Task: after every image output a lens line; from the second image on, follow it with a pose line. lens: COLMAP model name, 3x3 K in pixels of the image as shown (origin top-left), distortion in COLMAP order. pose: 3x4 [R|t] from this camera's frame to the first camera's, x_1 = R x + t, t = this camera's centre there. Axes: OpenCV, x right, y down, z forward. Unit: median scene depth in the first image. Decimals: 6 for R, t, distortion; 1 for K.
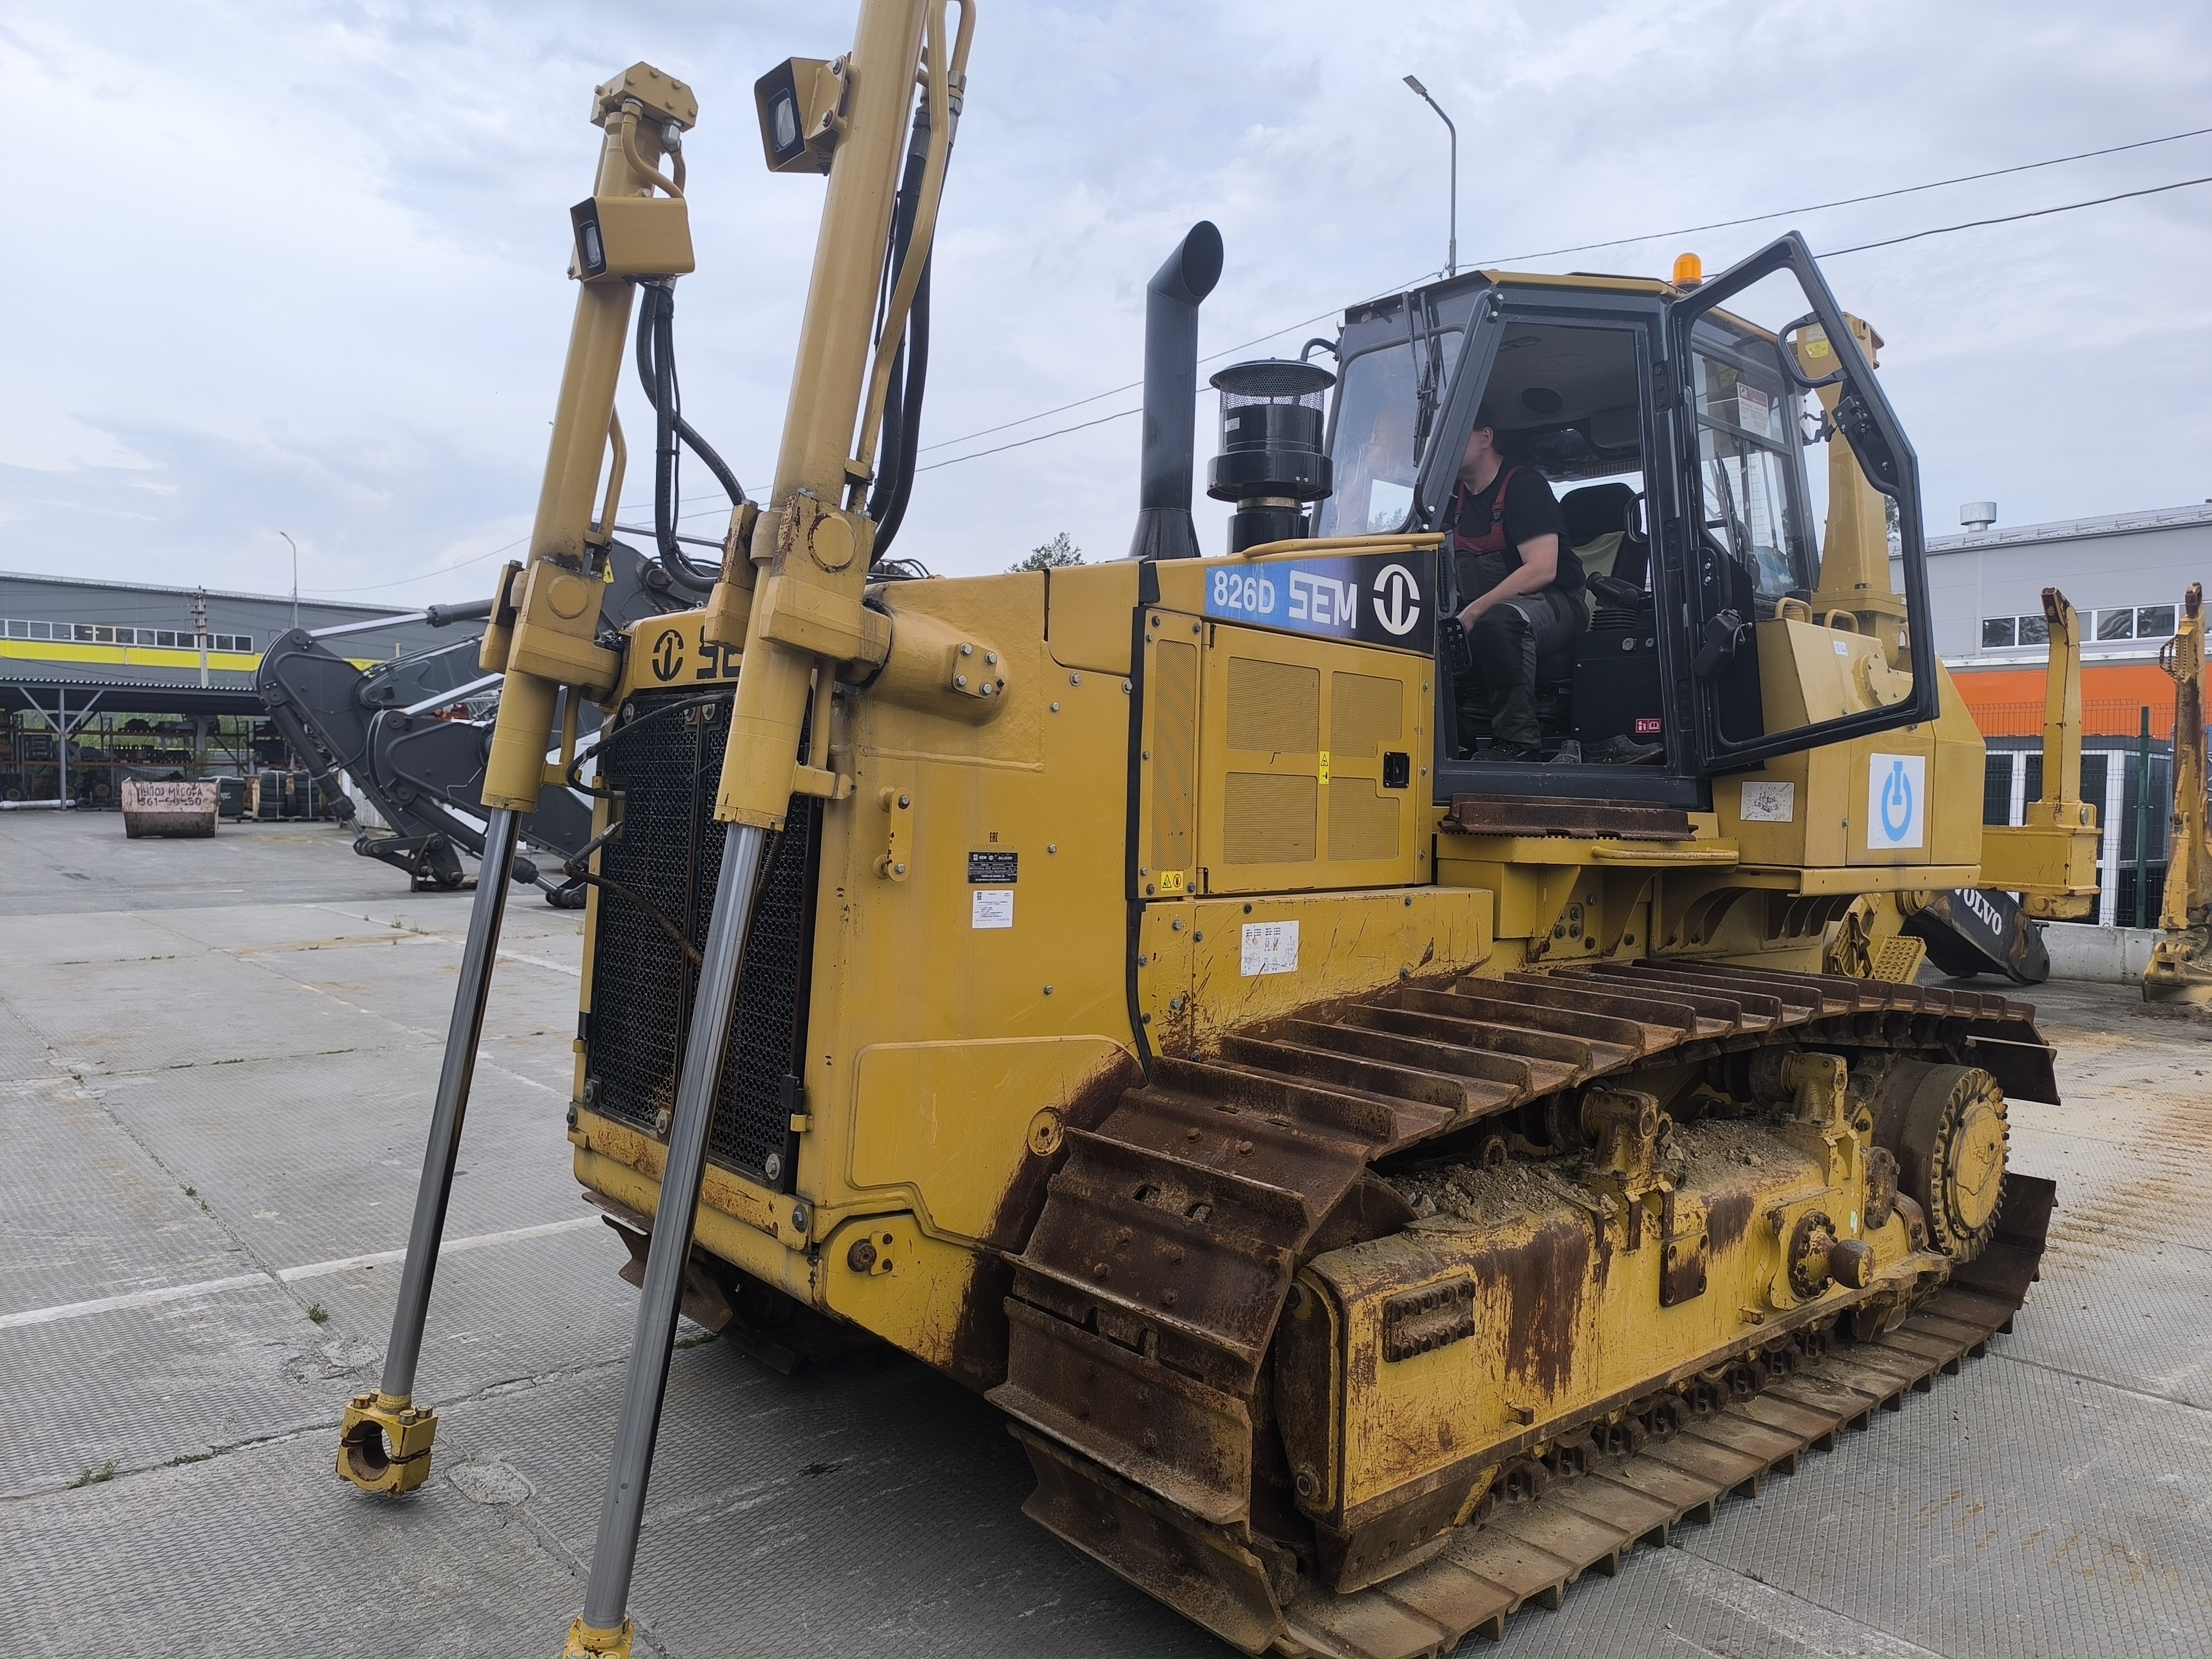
lens RADIAL K [[1514.5, 0, 1106.0], [0, 1514.5, 829.5], [0, 0, 1]] dist [0.028154, -0.033448]
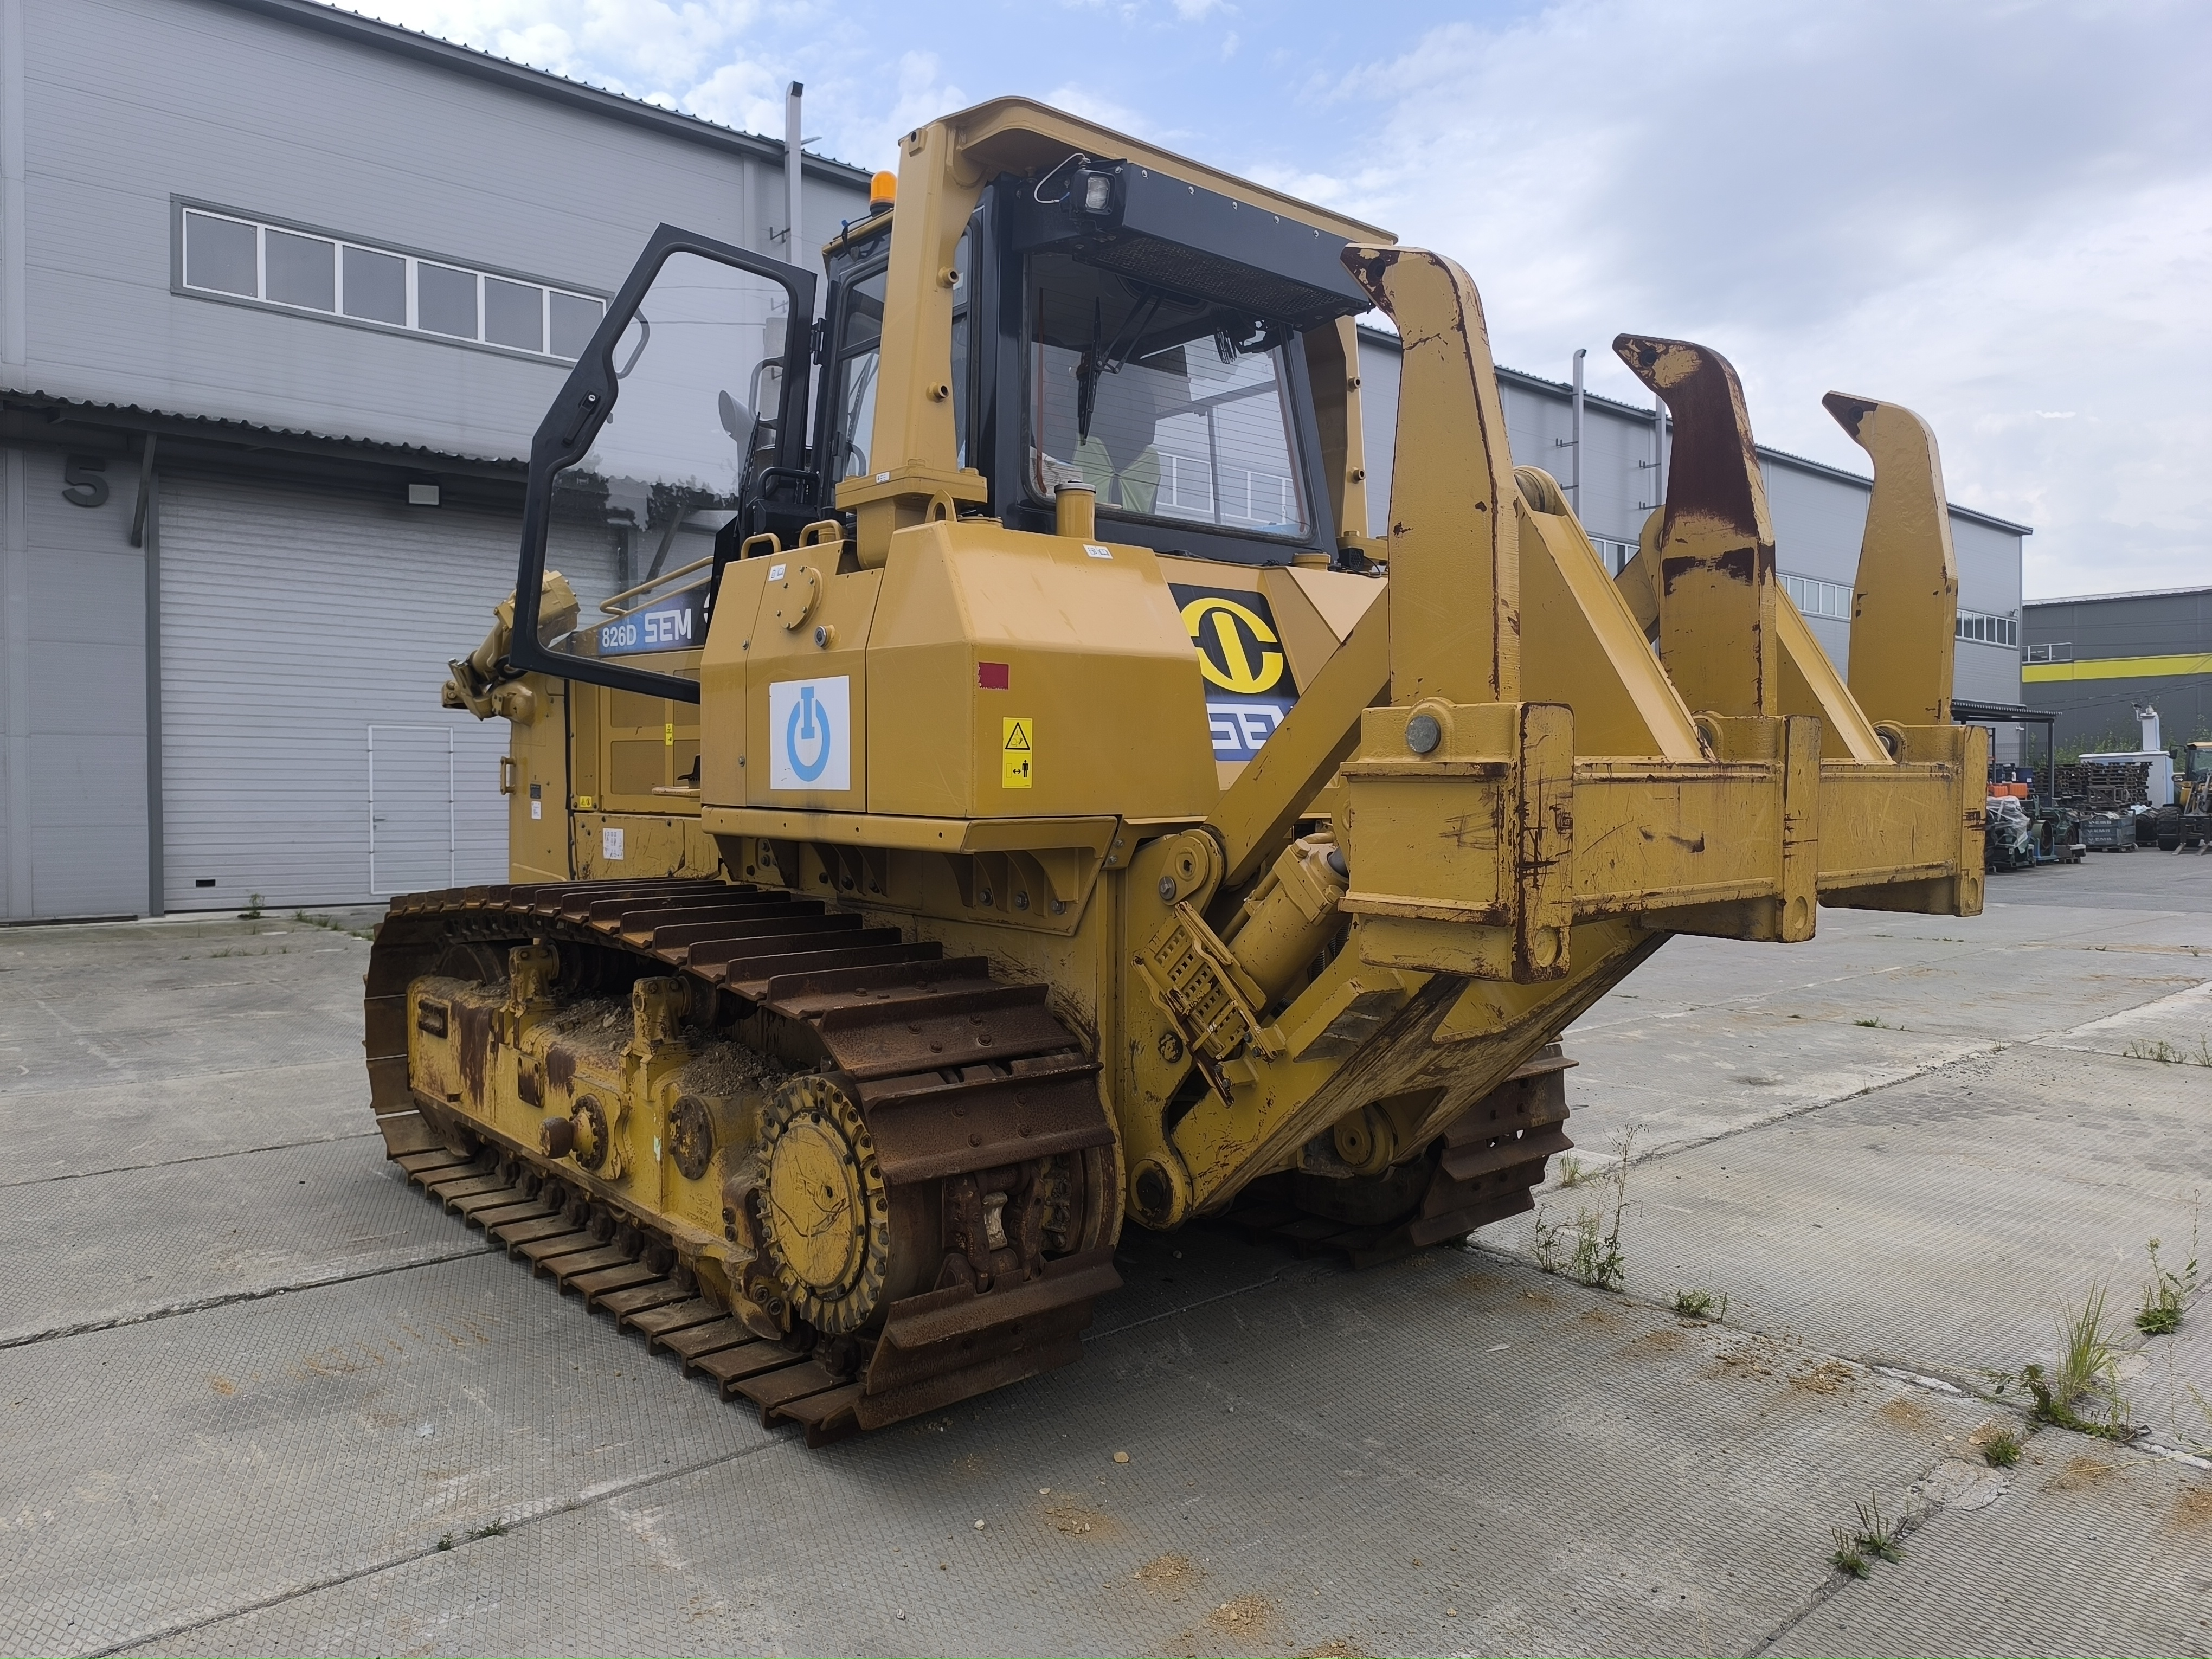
lens RADIAL K [[1514.5, 0, 1106.0], [0, 1514.5, 829.5], [0, 0, 1]] dist [0.028154, -0.033448]
pose [[0.002231, 0.014488, -0.999893, 1.682359], [-0.025307, 0.999576, 0.014427, 0.022160], [0.999677, 0.025272, 0.002597, 1.438936]]
